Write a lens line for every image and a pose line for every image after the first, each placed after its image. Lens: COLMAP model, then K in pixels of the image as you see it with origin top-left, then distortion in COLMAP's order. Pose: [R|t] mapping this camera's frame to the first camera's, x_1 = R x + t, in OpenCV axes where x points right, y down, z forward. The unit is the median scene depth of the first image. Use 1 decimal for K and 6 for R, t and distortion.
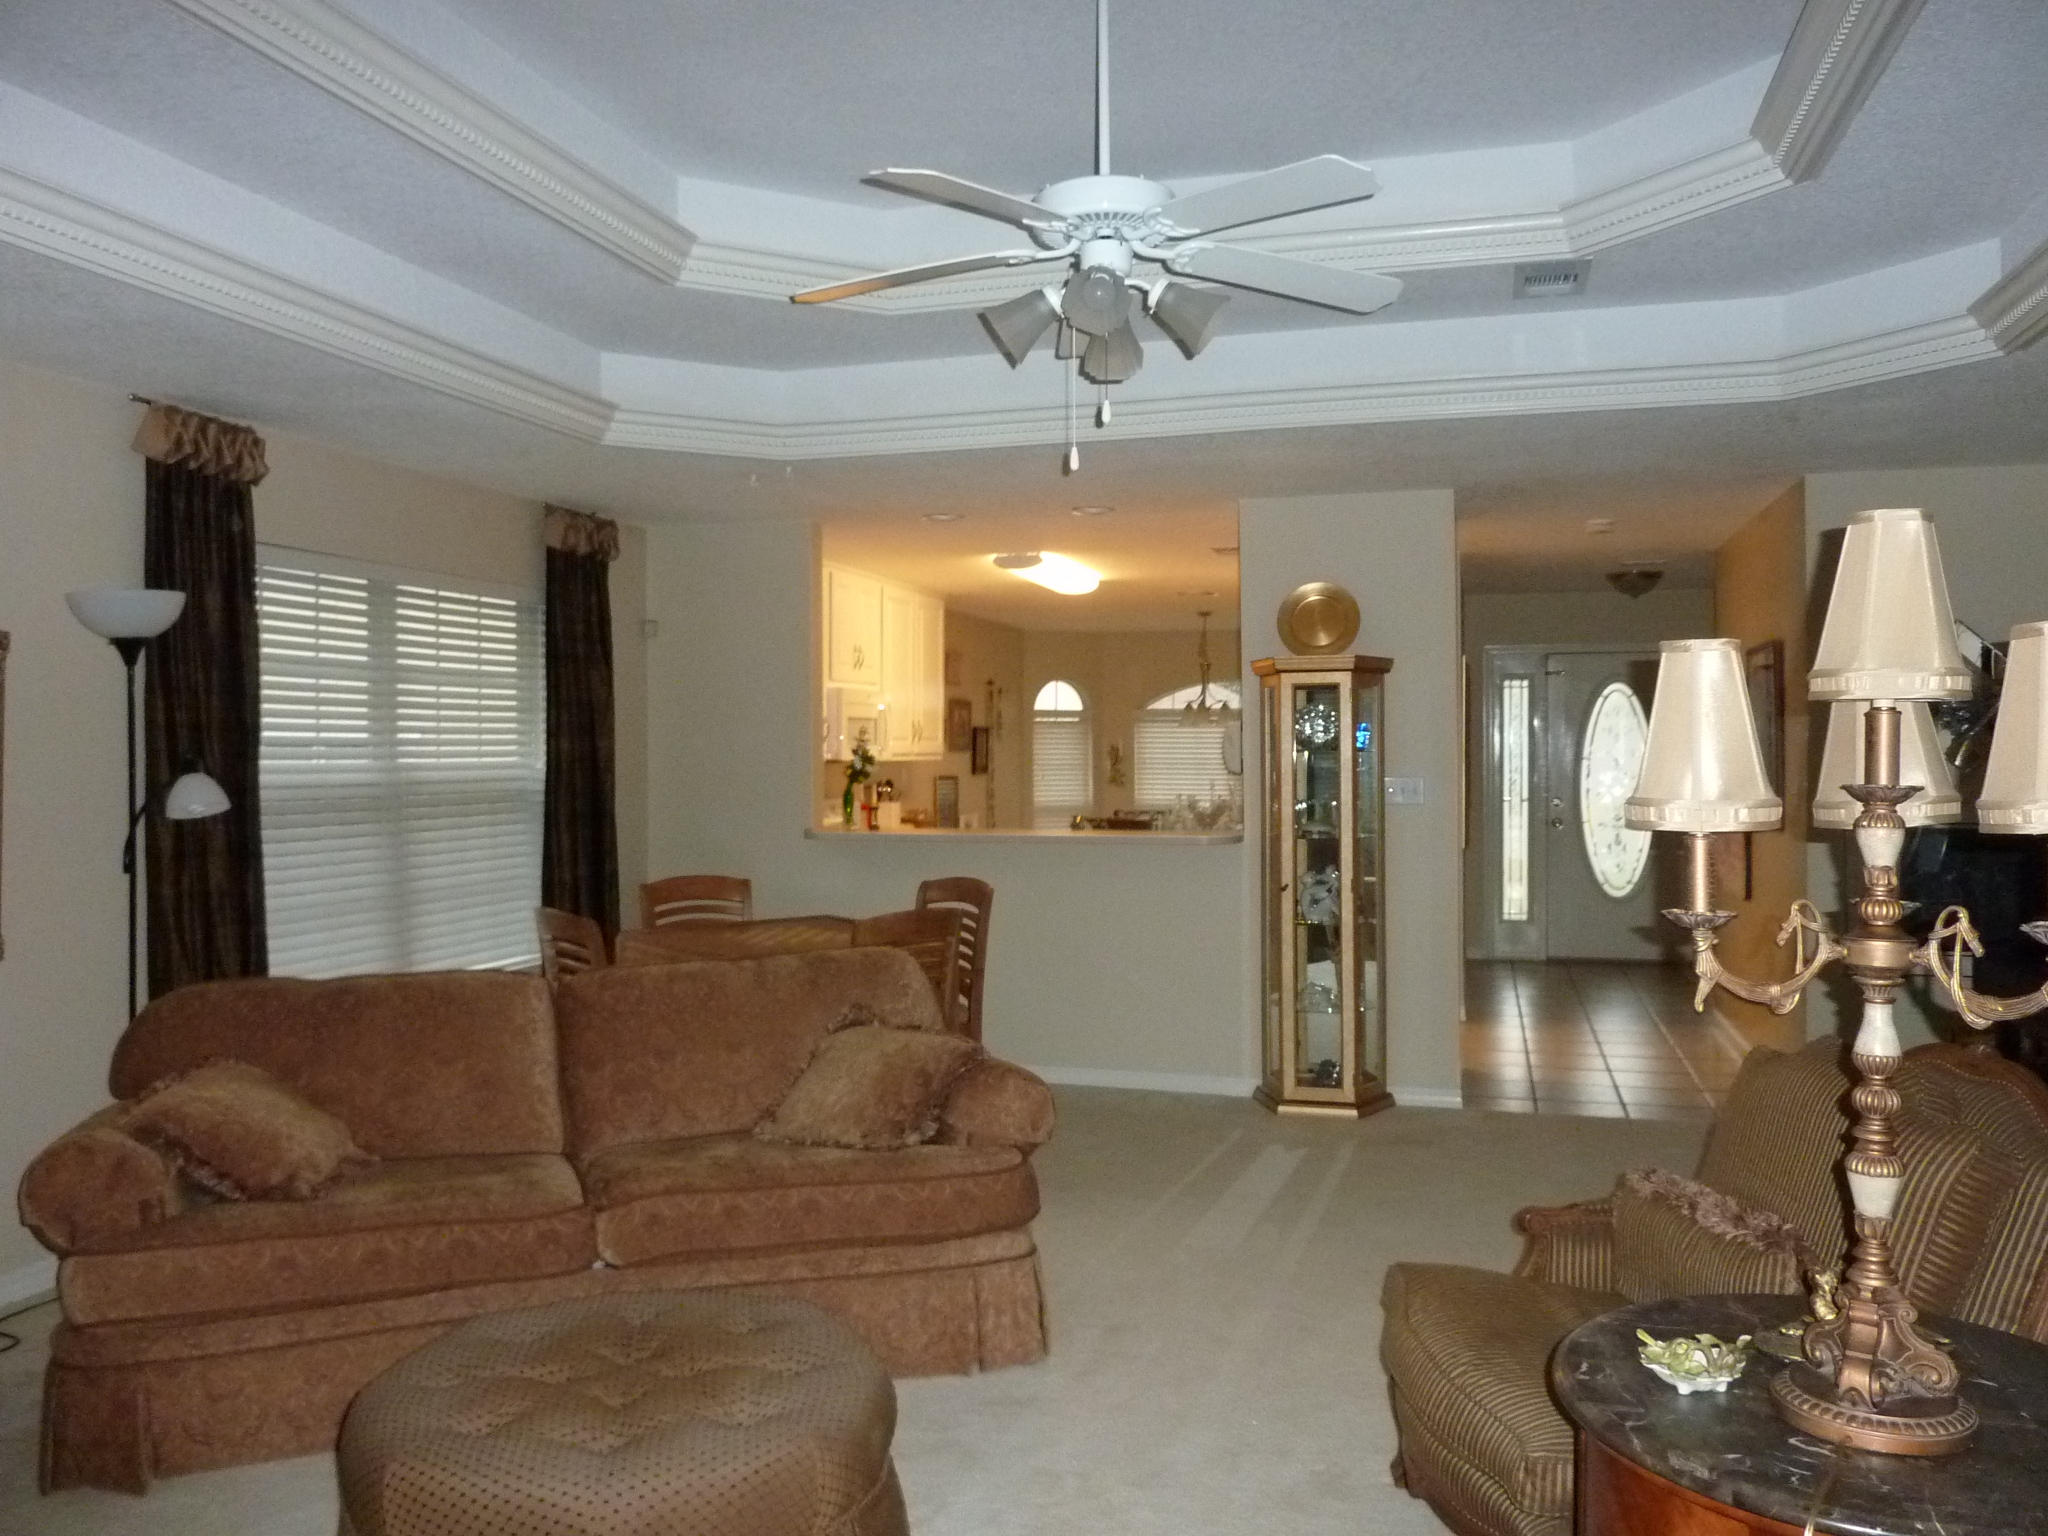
lens RADIAL K [[1570.0, 0, 1024.0], [0, 1570.0, 768.0], [0, 0, 1]] dist [-0.029680, 0.003041]
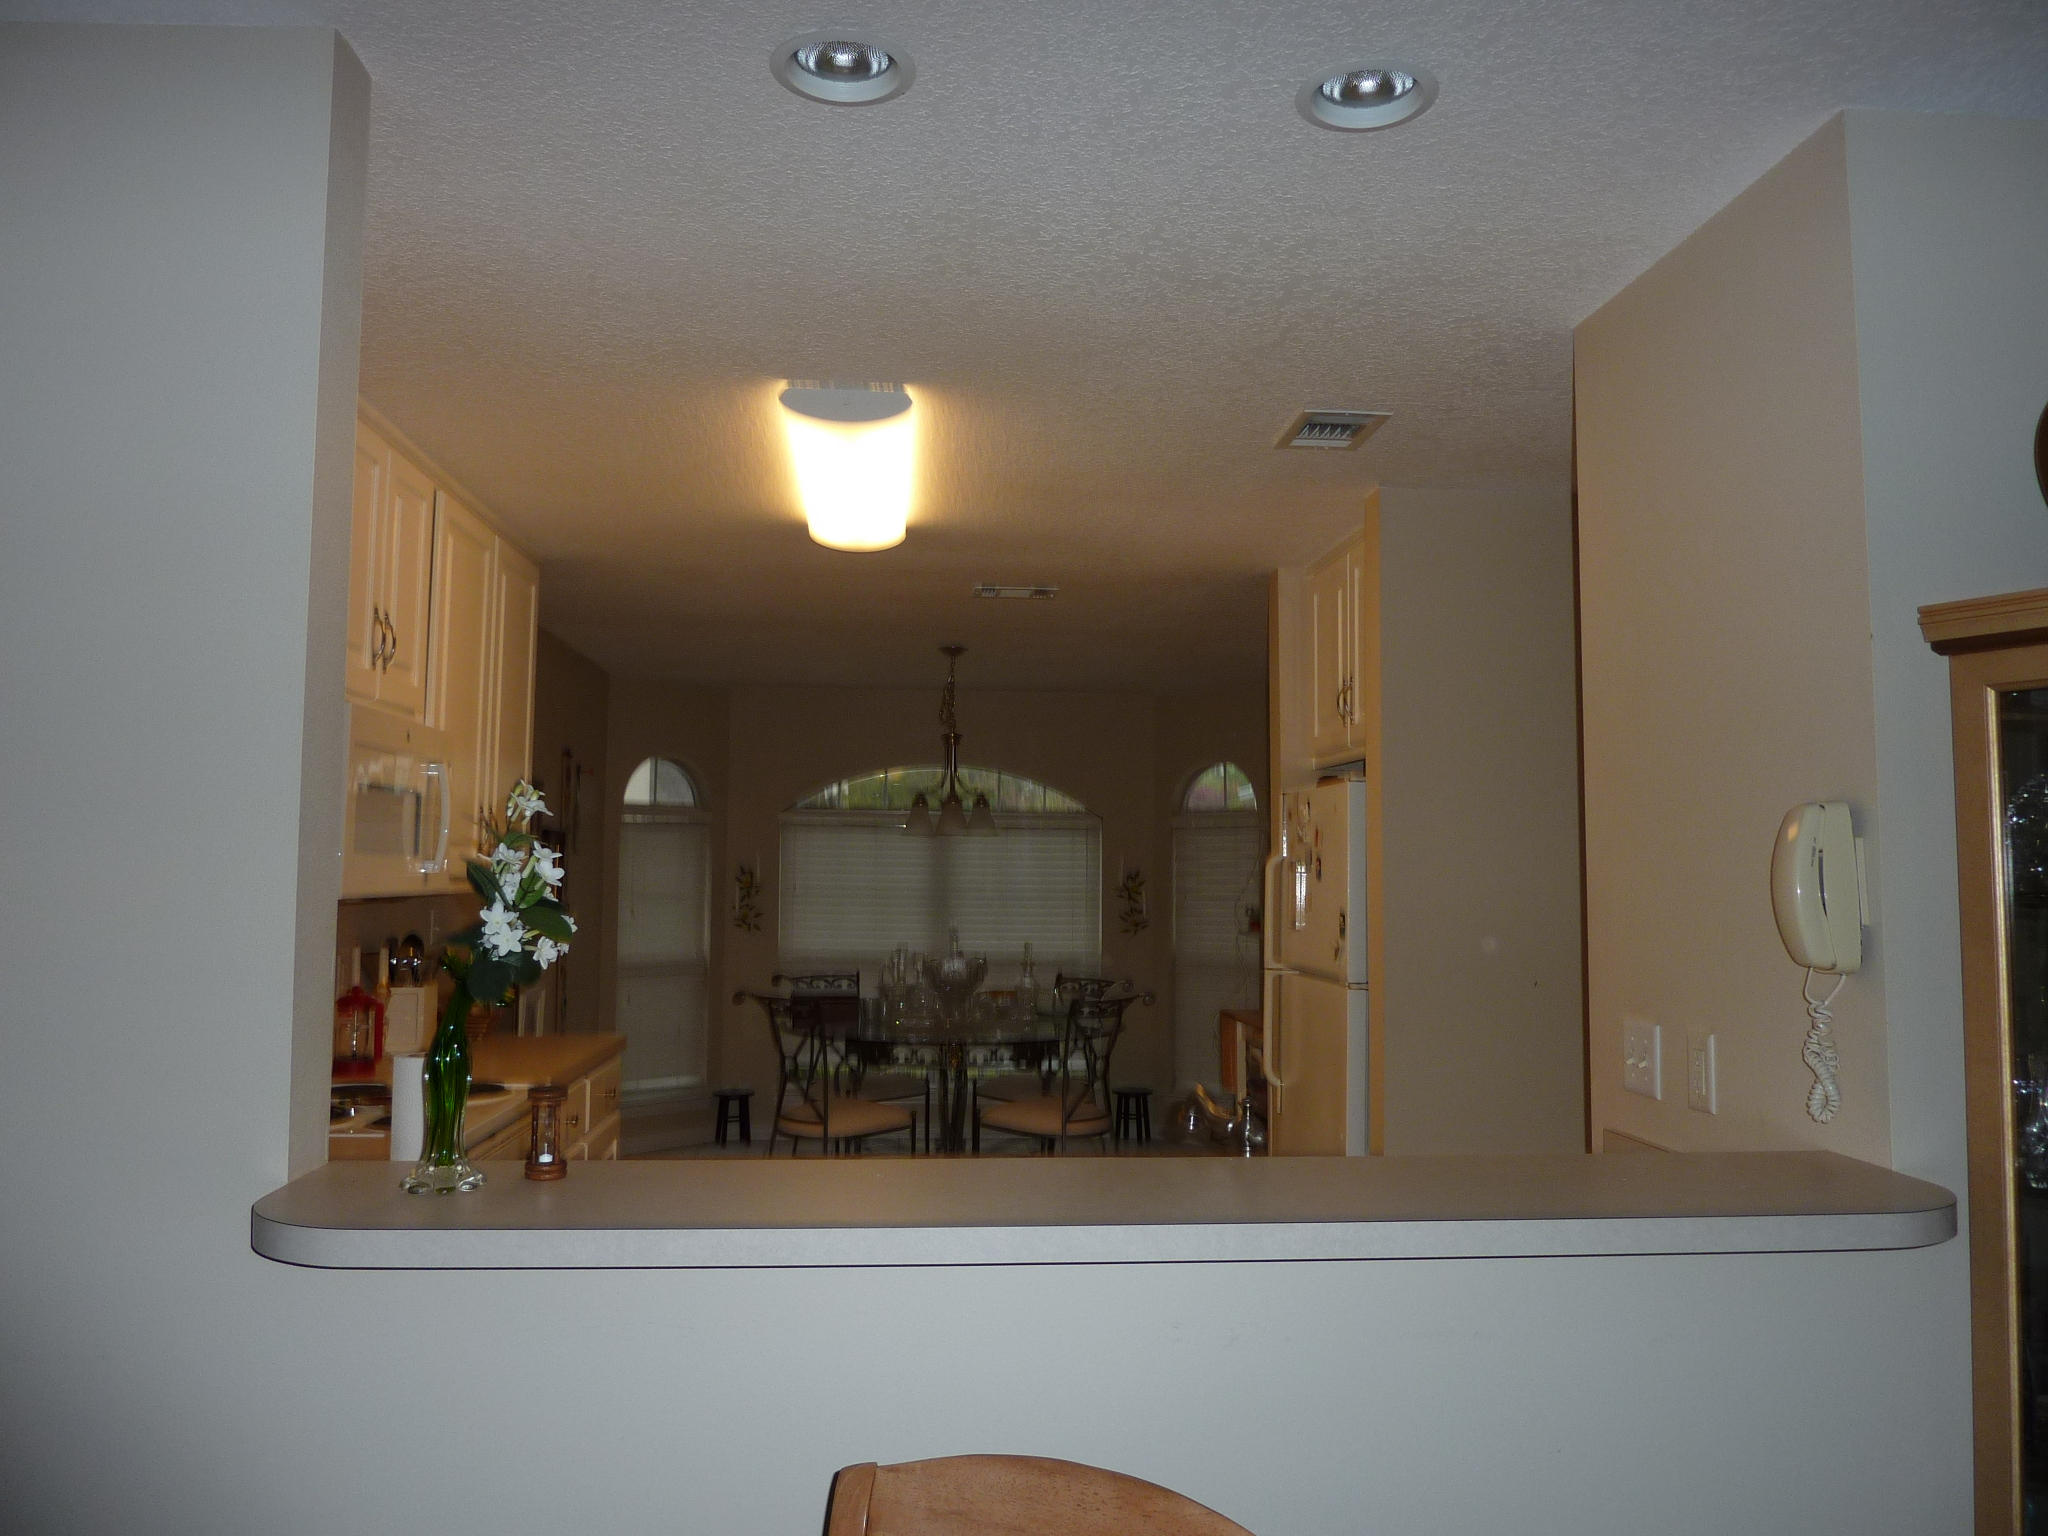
lens RADIAL K [[1570.0, 0, 1024.0], [0, 1570.0, 768.0], [0, 0, 1]] dist [-0.029680, 0.003041]
pose [[0.935276, 0.033723, 0.352309, -0.075264], [-0.006957, 0.997010, -0.076965, -0.007174], [-0.353851, 0.069532, 0.932714, 0.469027]]
